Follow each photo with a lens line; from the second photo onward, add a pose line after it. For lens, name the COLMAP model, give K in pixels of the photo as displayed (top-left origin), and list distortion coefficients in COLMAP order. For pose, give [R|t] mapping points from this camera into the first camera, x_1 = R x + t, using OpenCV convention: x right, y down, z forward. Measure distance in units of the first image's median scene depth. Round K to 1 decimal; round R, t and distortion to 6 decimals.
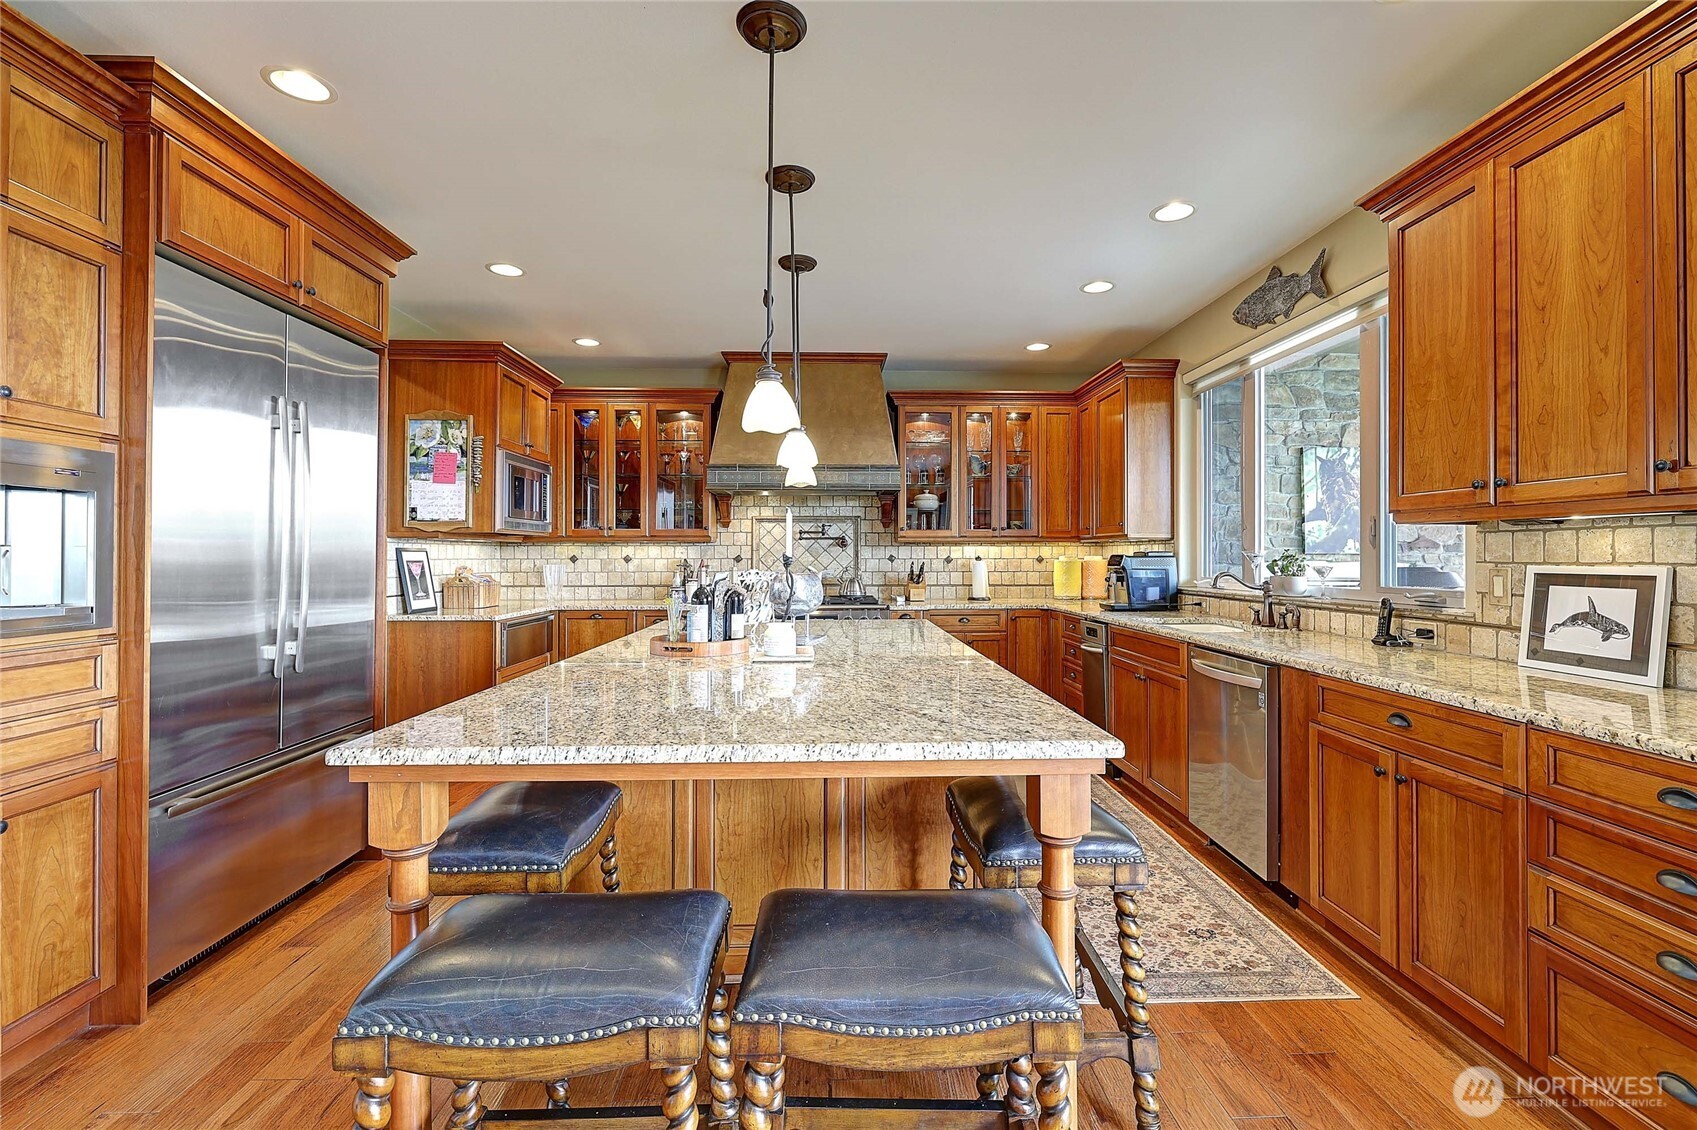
lens RADIAL K [[750.1, 0, 857.4], [0, 750.1, 549.5], [0, 0, 1]] dist [0.000736, 0.000503]
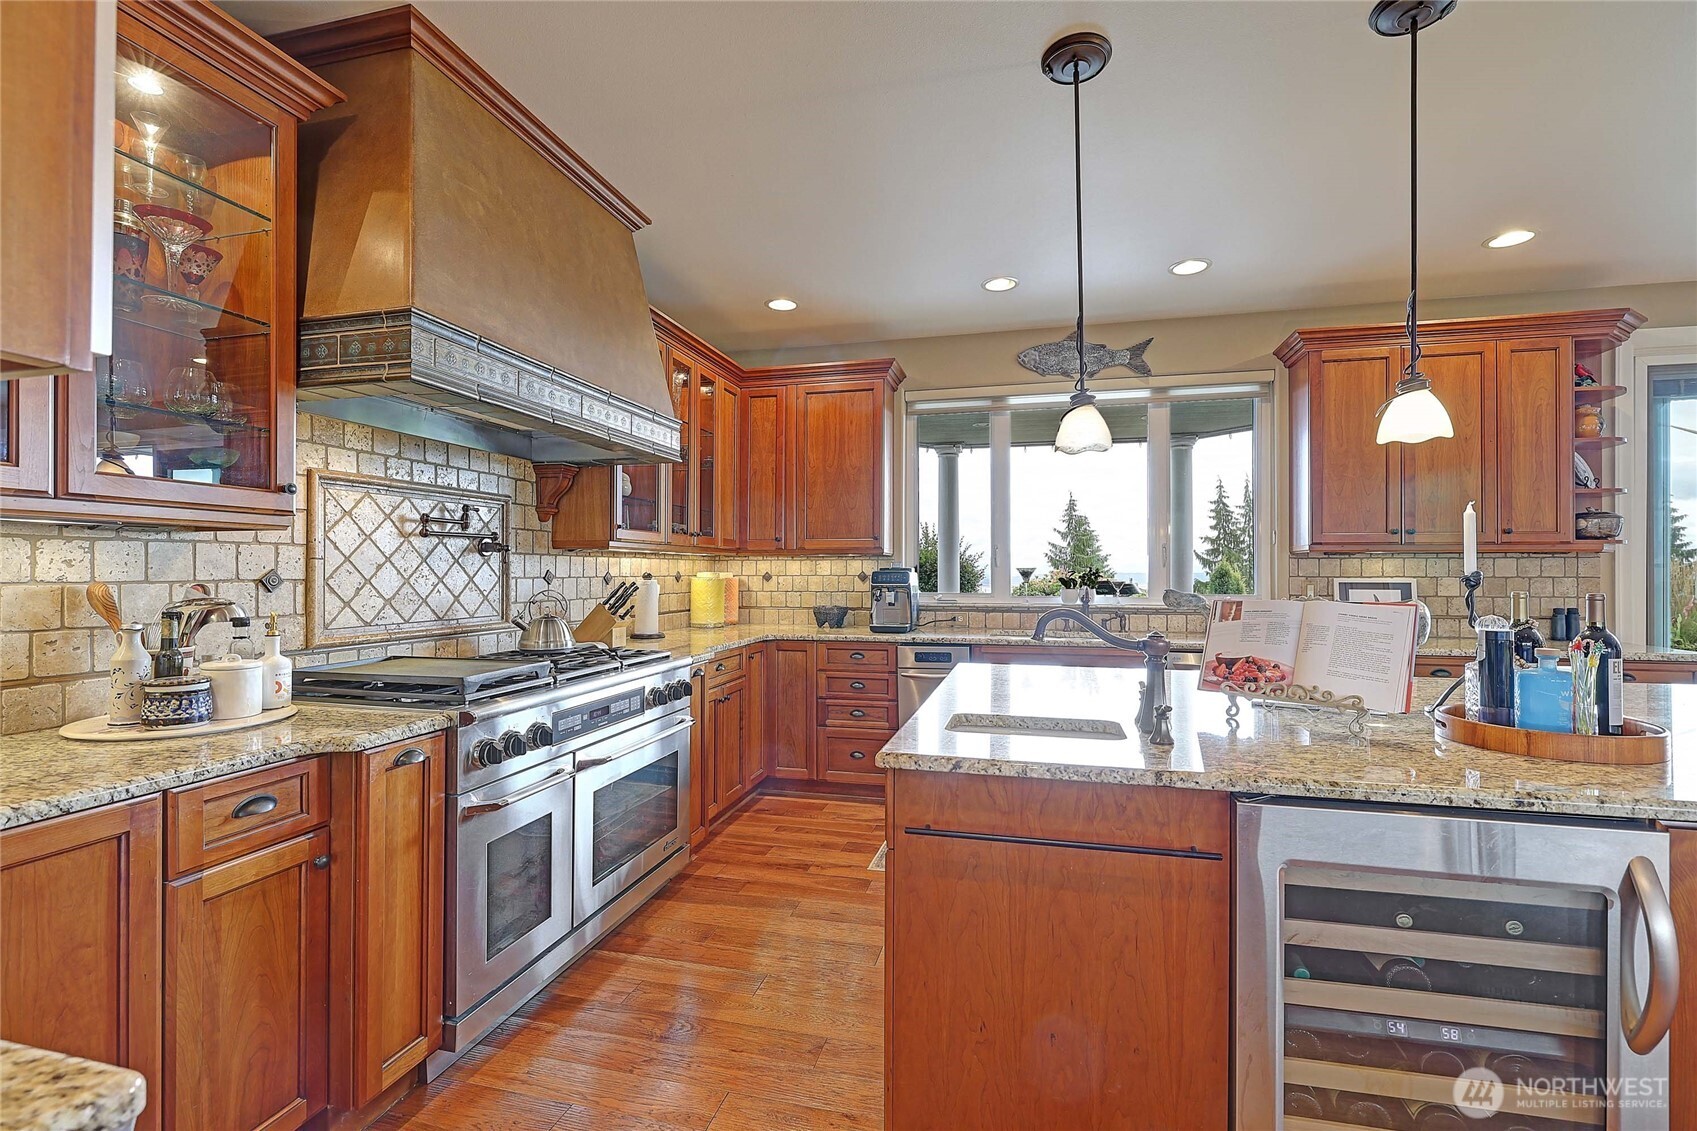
lens RADIAL K [[731.3, 0, 857.9], [0, 731.3, 570.2], [0, 0, 1]] dist [0.001391, -0.000118]
pose [[0.278781, 0.002380, 0.960352, -0.519812], [-0.008583, 0.999963, 0.000014, 0.005967], [-0.960316, -0.008247, 0.278791, 0.789478]]
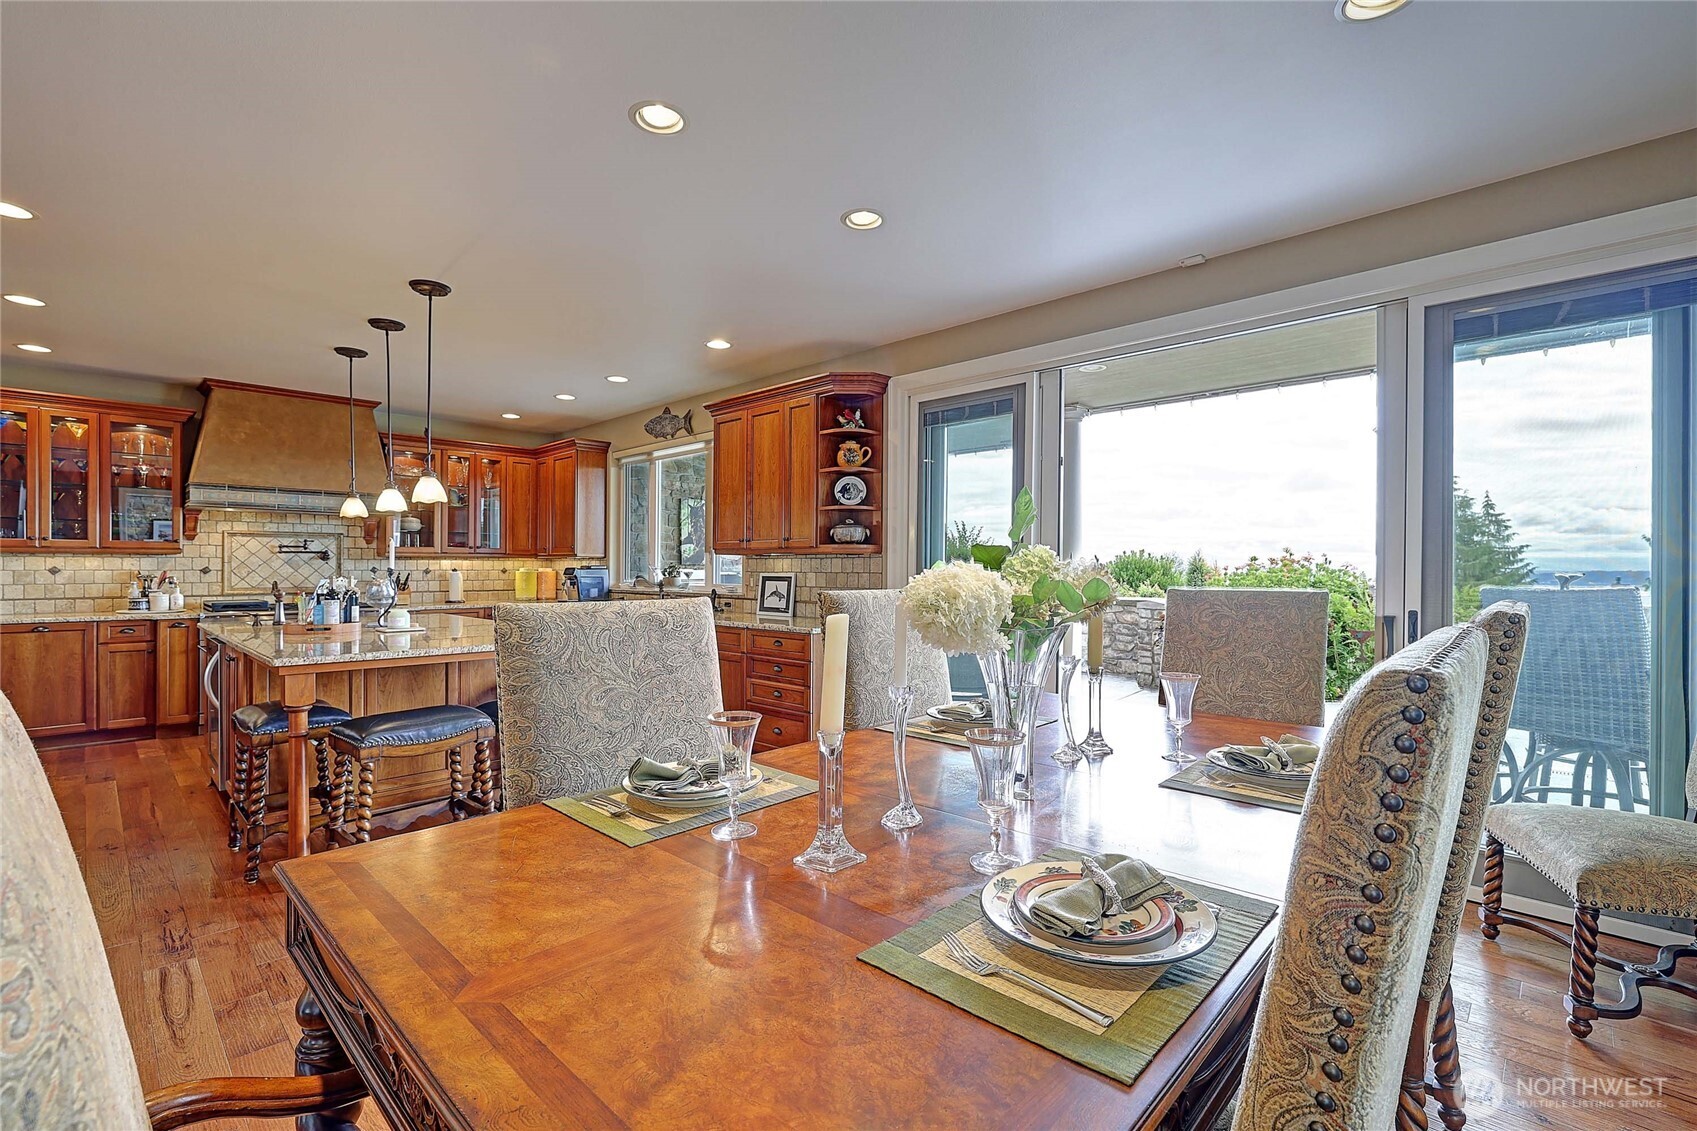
lens RADIAL K [[751.7, 0, 851.3], [0, 751.7, 572.0], [0, 0, 1]] dist [-0.000003, -0.000545]
pose [[0.727395, -0.001463, 0.686217, -0.278836], [-0.008633, 0.999899, 0.011283, -0.006106], [-0.686165, -0.014131, 0.727309, -0.481979]]
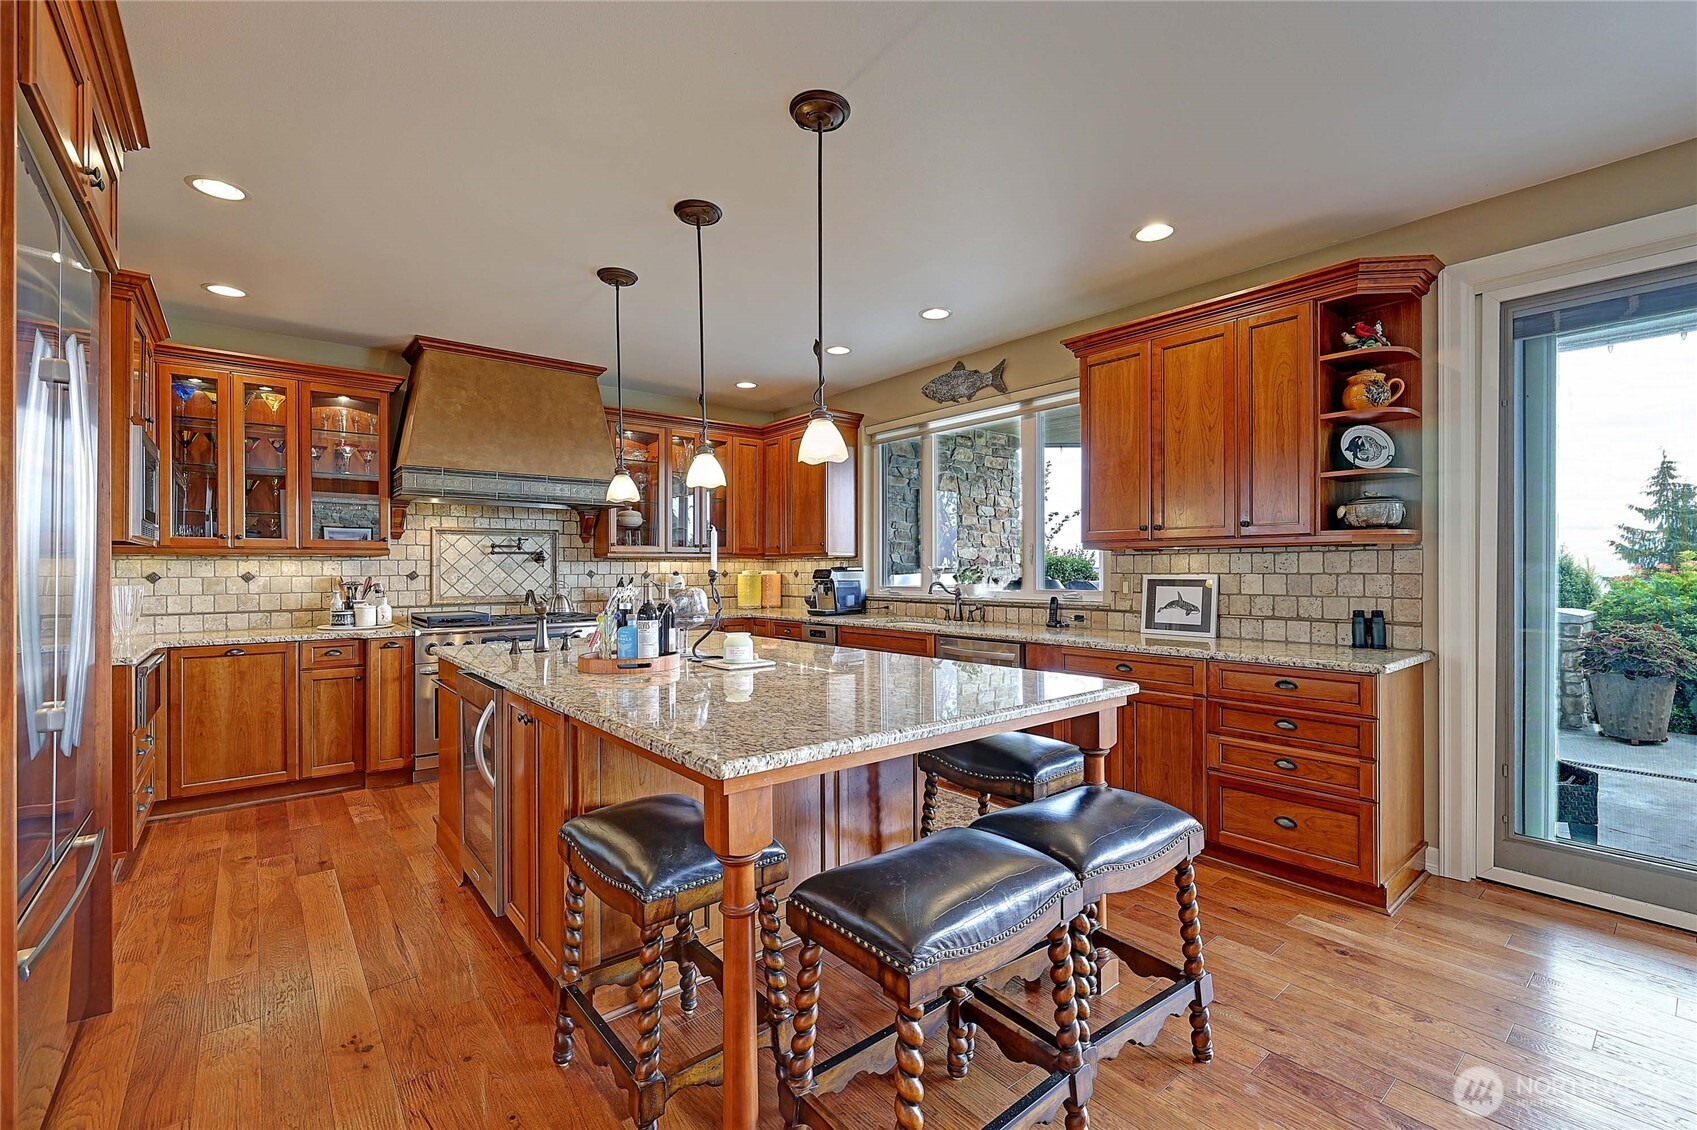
lens RADIAL K [[730.0, 0, 853.4], [0, 730.0, 572.2], [0, 0, 1]] dist [0.000533, 0.000173]
pose [[0.796339, -0.005148, 0.604828, -0.328298], [-0.001047, 0.999951, 0.009890, -0.000561], [-0.604849, -0.008509, 0.796295, 0.031548]]
